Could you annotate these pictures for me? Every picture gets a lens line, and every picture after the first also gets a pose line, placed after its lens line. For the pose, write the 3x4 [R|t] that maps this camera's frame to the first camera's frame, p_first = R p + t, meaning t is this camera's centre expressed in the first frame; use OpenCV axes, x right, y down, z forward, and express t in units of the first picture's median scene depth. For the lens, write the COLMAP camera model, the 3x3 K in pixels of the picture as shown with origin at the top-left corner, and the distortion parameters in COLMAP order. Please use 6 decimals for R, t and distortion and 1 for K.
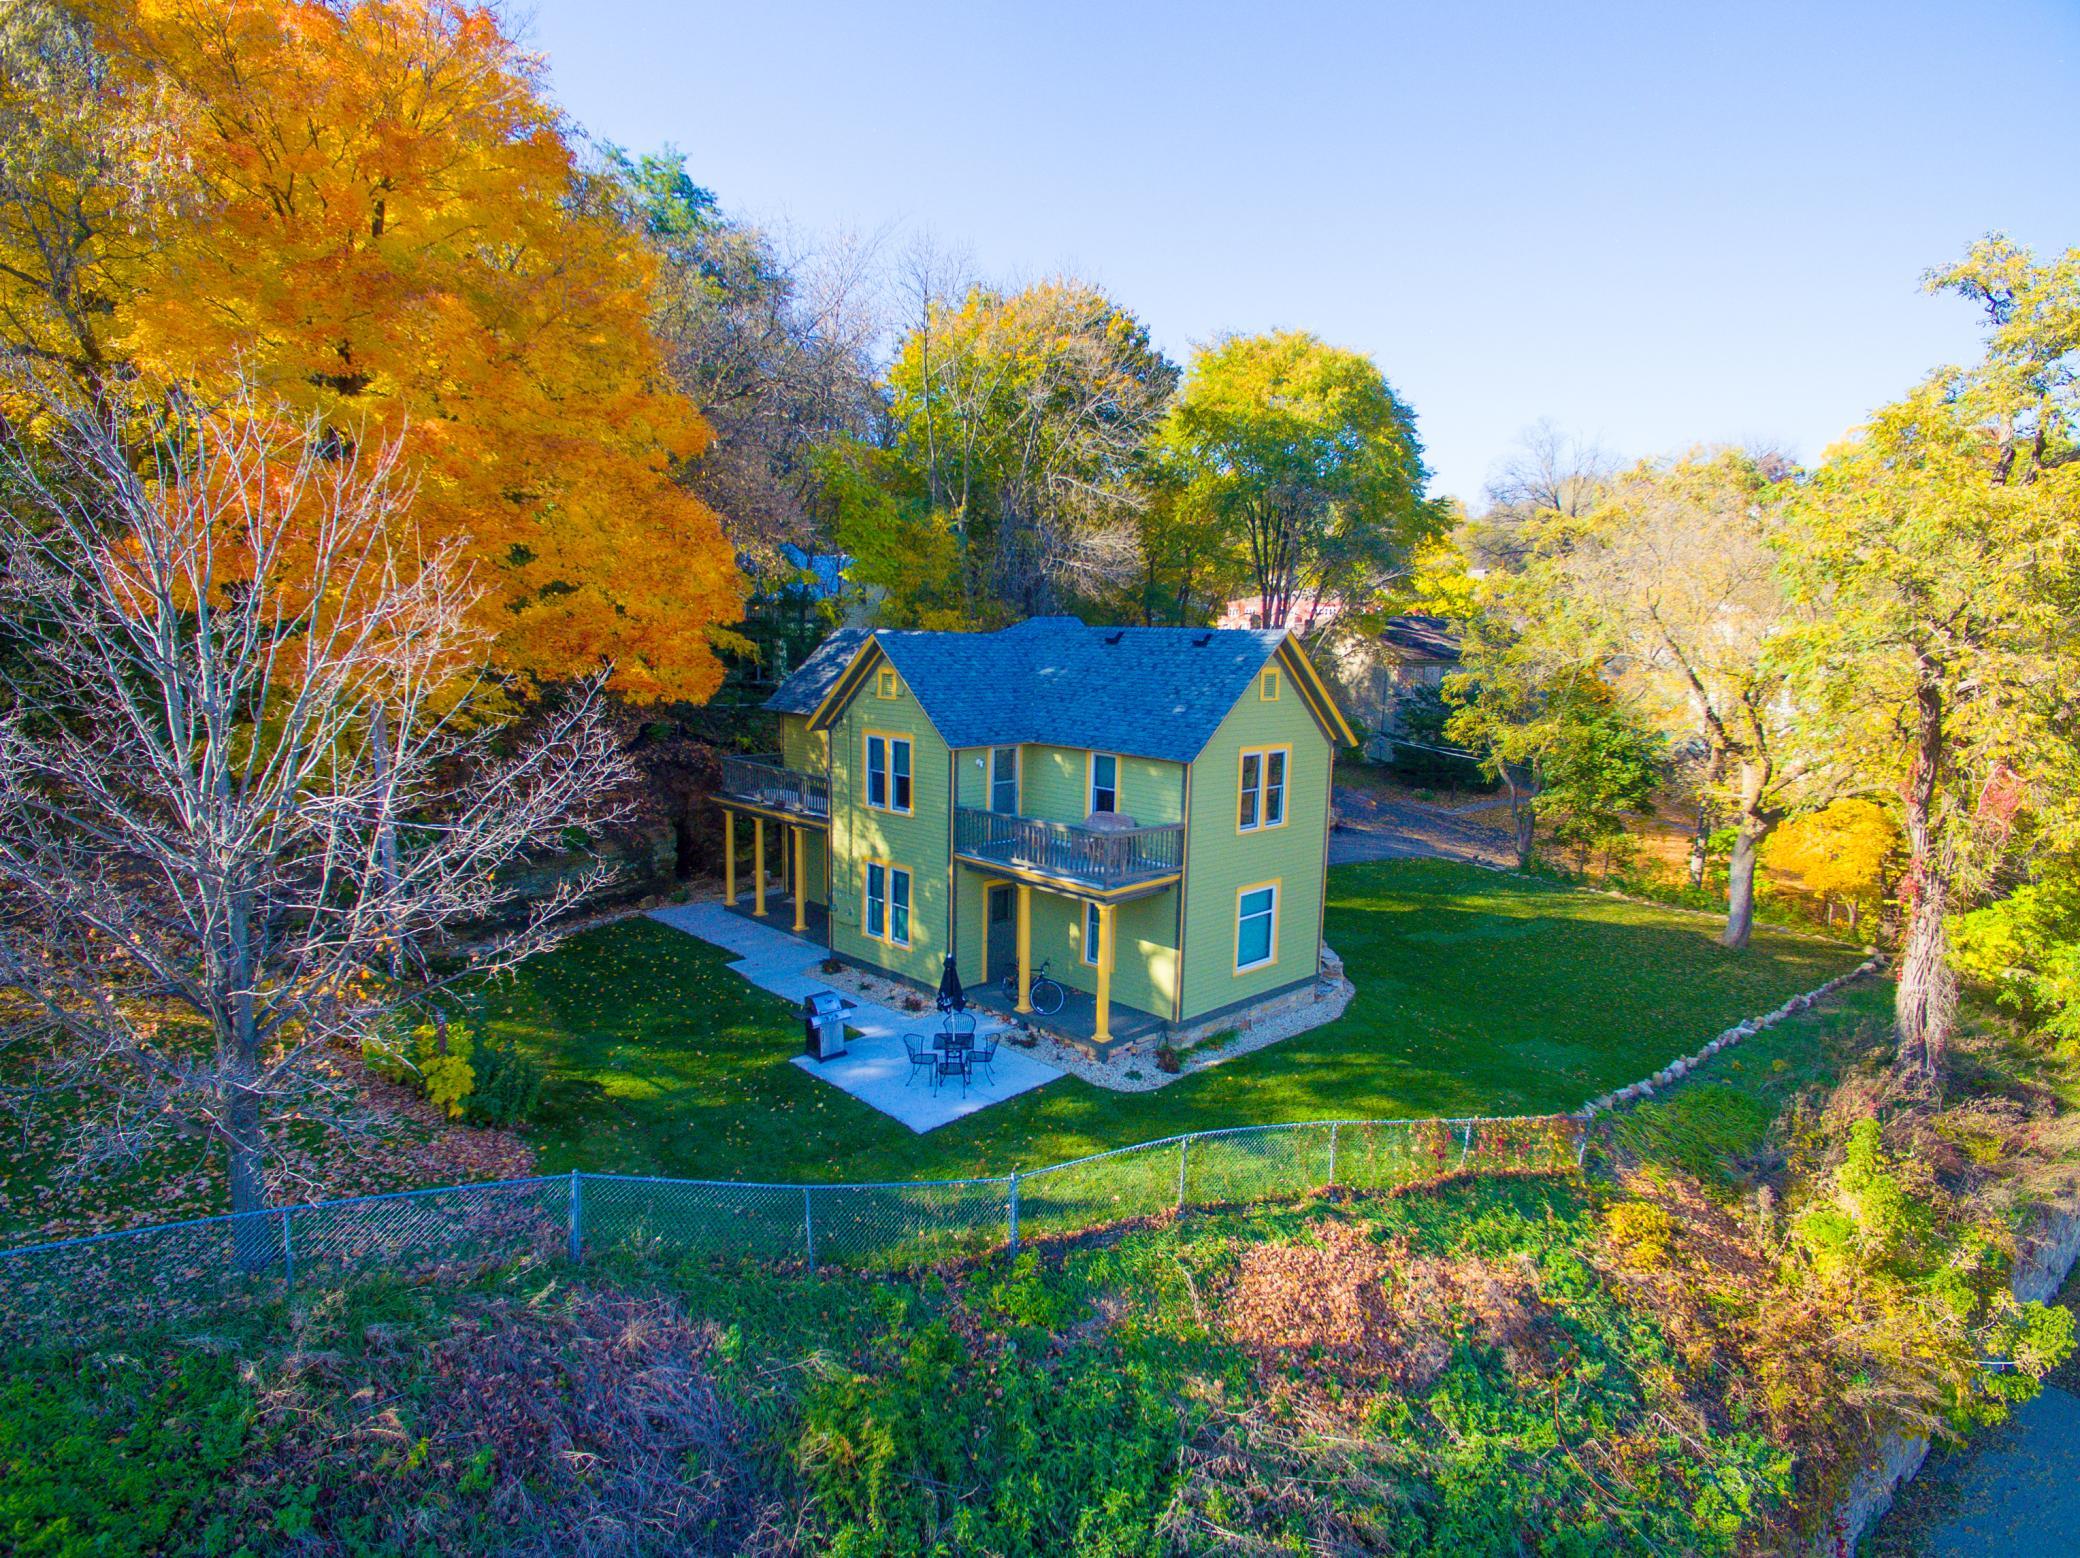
lens RADIAL K [[1199.0, 0, 1029.5], [0, 1199.0, 825.9], [0, 0, 1]] dist [0.005187, 0.004060]
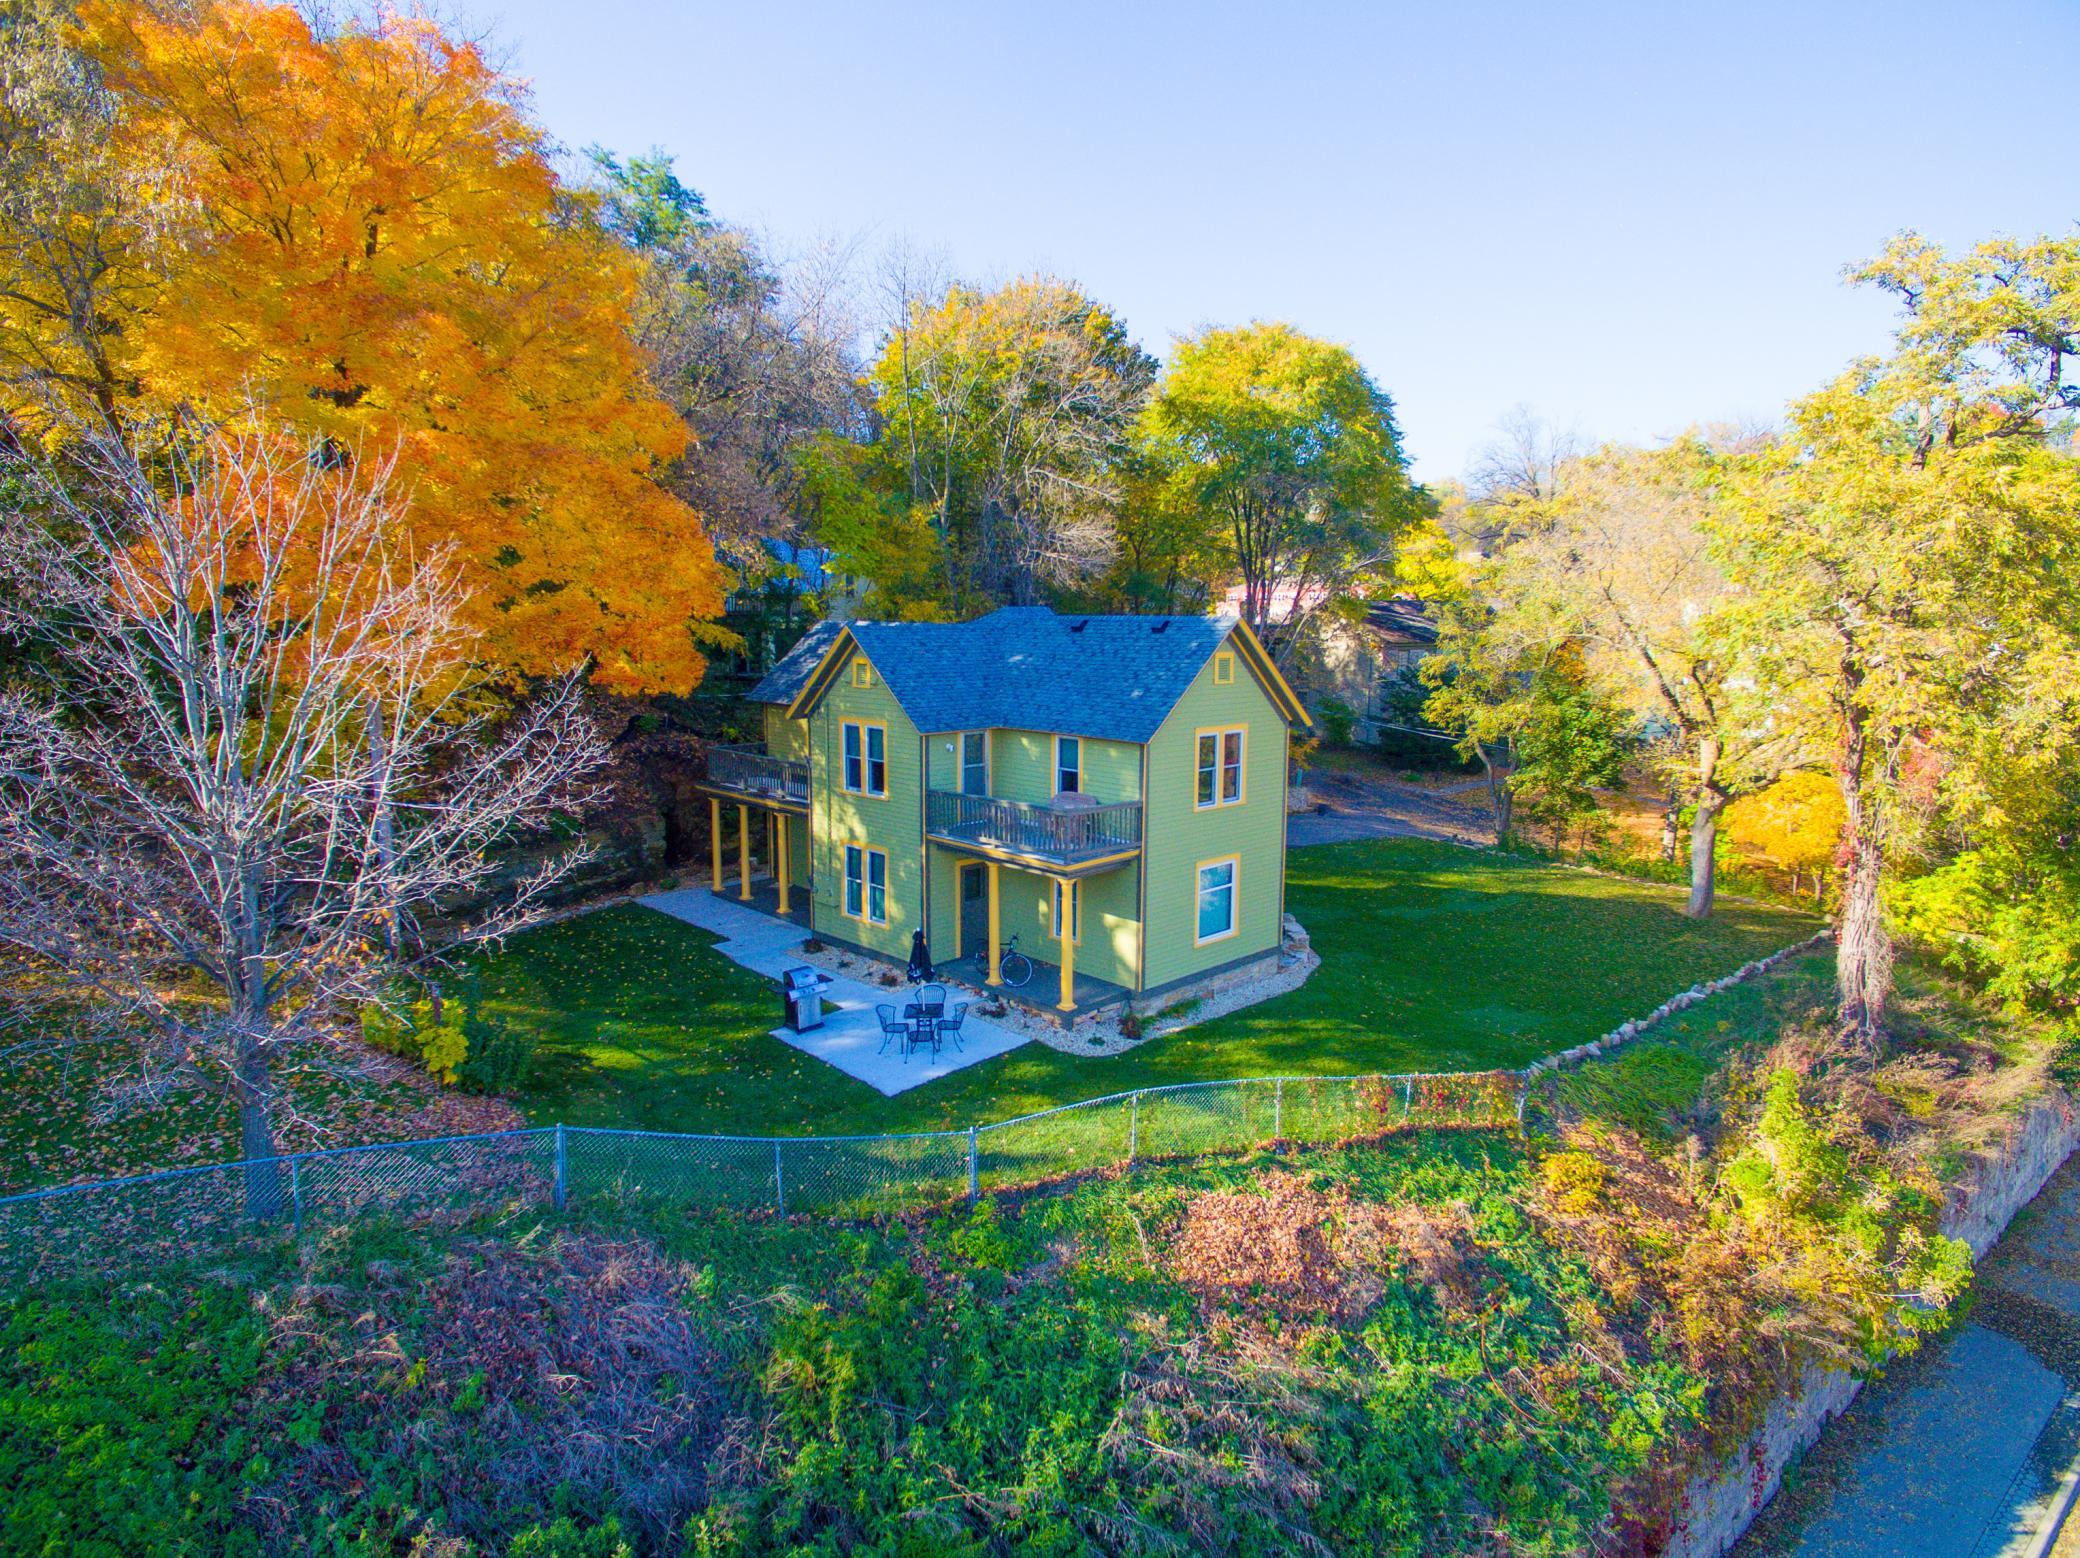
lens RADIAL K [[1206.4, 0, 1029.5], [0, 1206.4, 795.1], [0, 0, 1]] dist [0.007298, 0.001965]
pose [[0.999884, -0.015207, 0.000551, 0.032047], [0.015215, 0.999734, -0.017334, 0.010236], [-0.000288, 0.017340, 0.999850, -0.062064]]
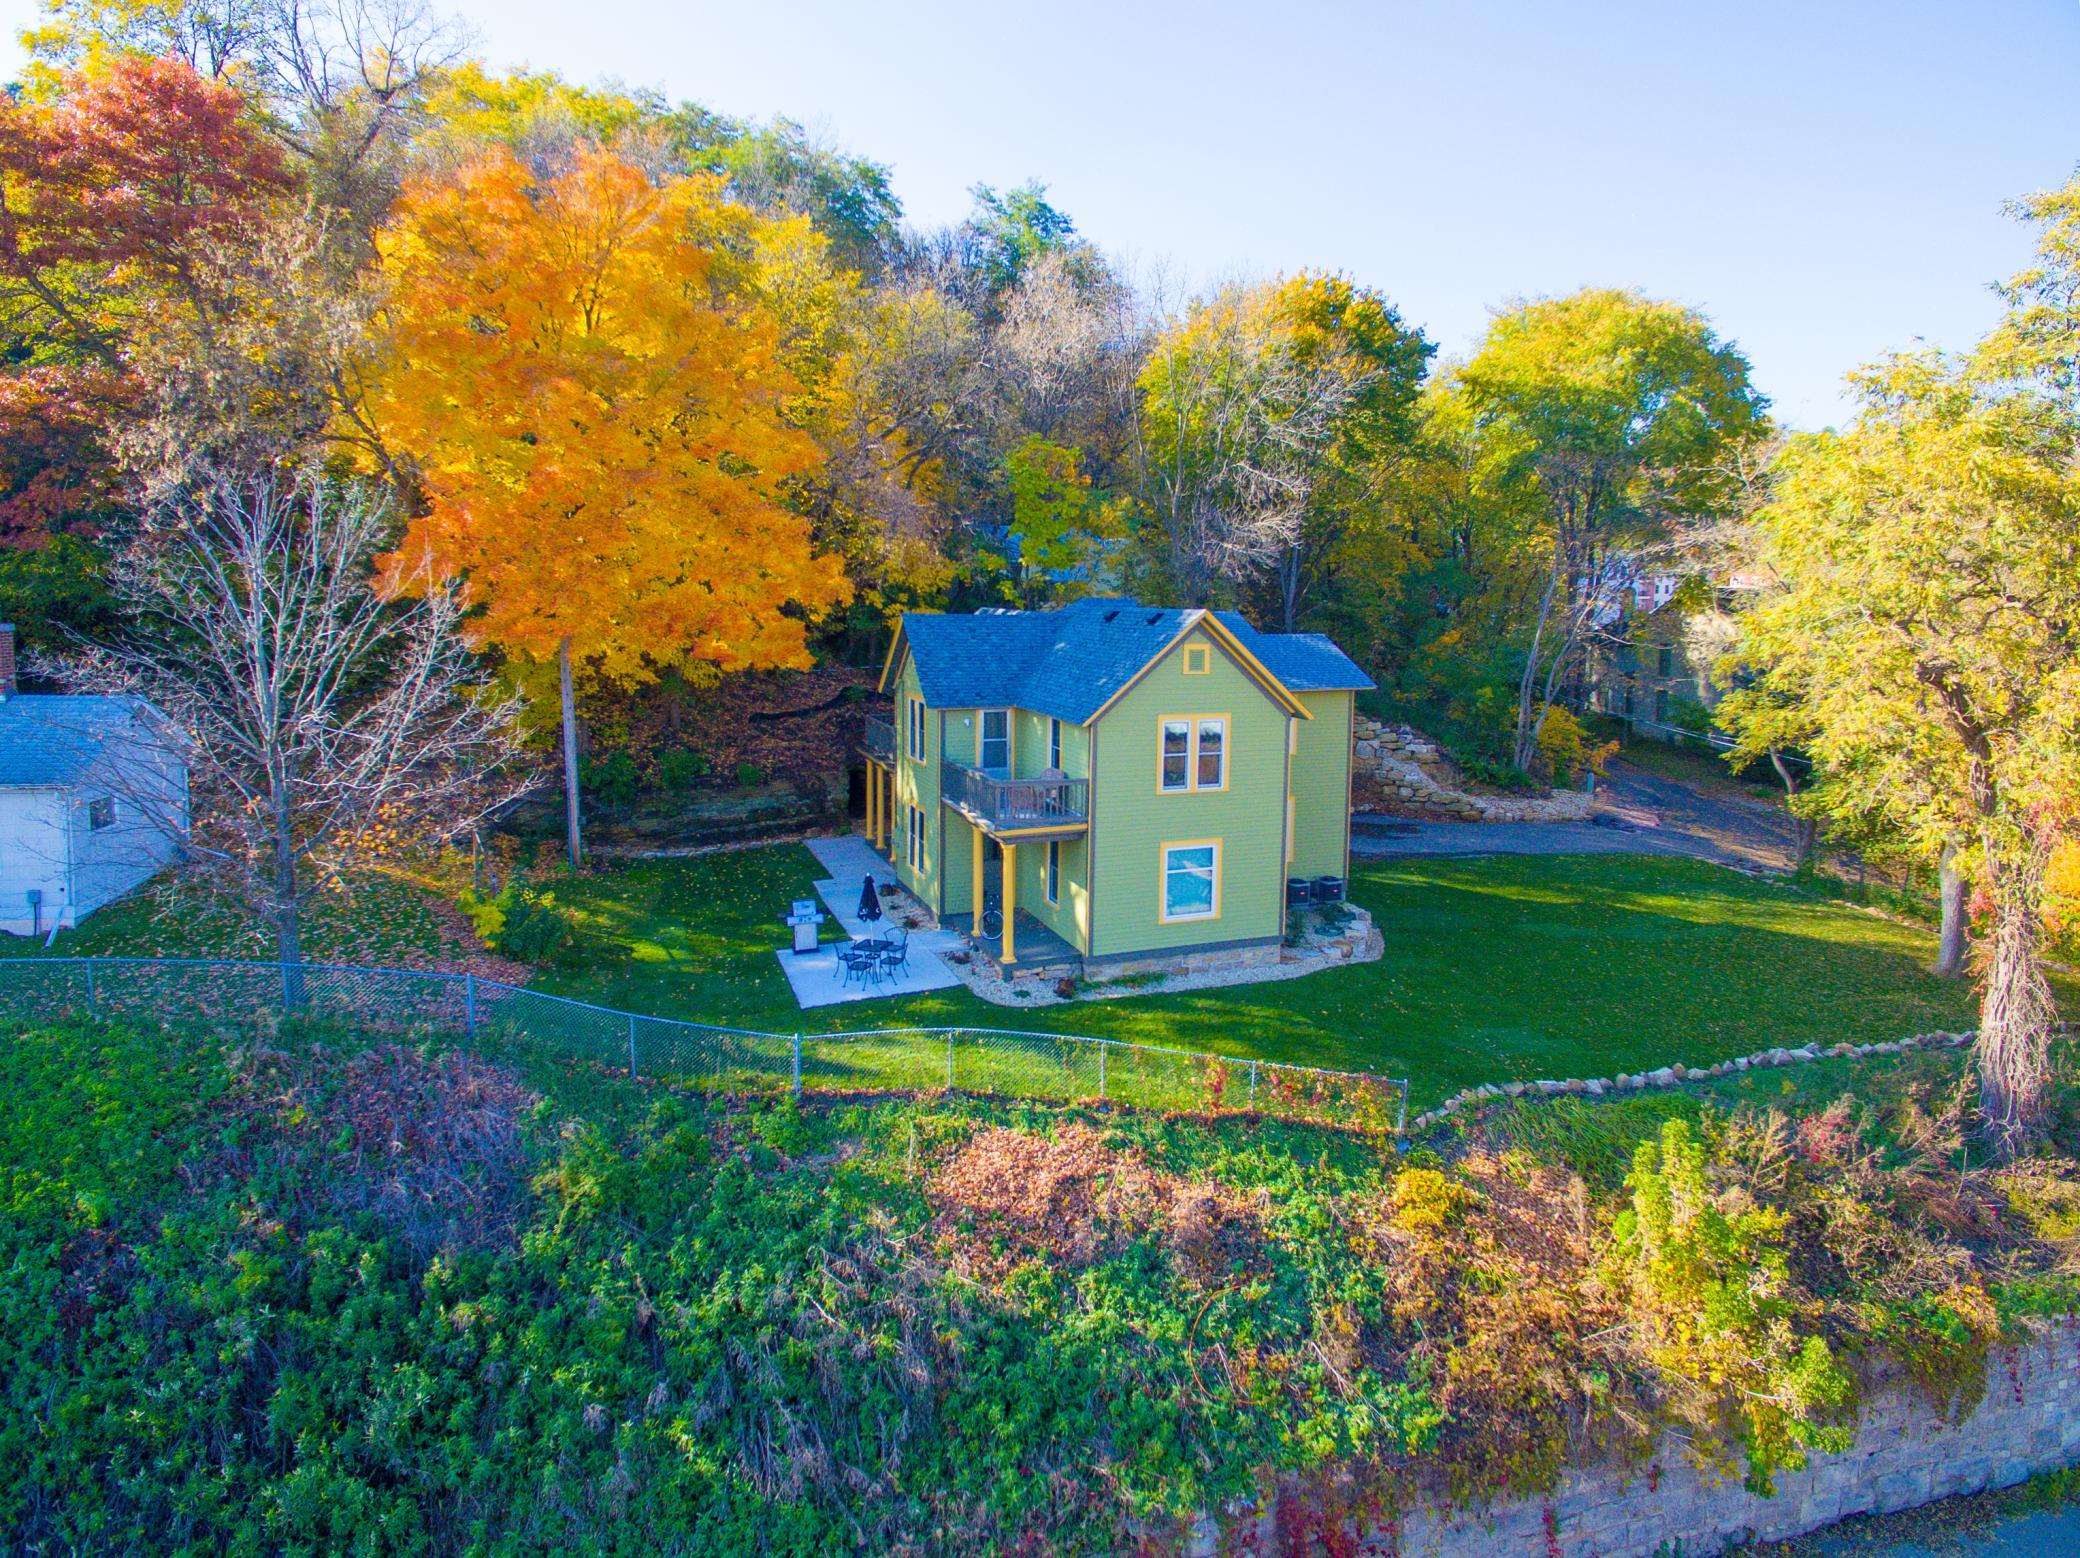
lens RADIAL K [[1176.7, 0, 957.1], [0, 1176.7, 742.4], [0, 0, 1]] dist [0.004143, 0.000329]
pose [[0.921768, 0.040257, -0.385647, 0.475306], [-0.058237, 0.997687, -0.035048, 0.009958], [0.383344, 0.054765, 0.921980, -0.085469]]
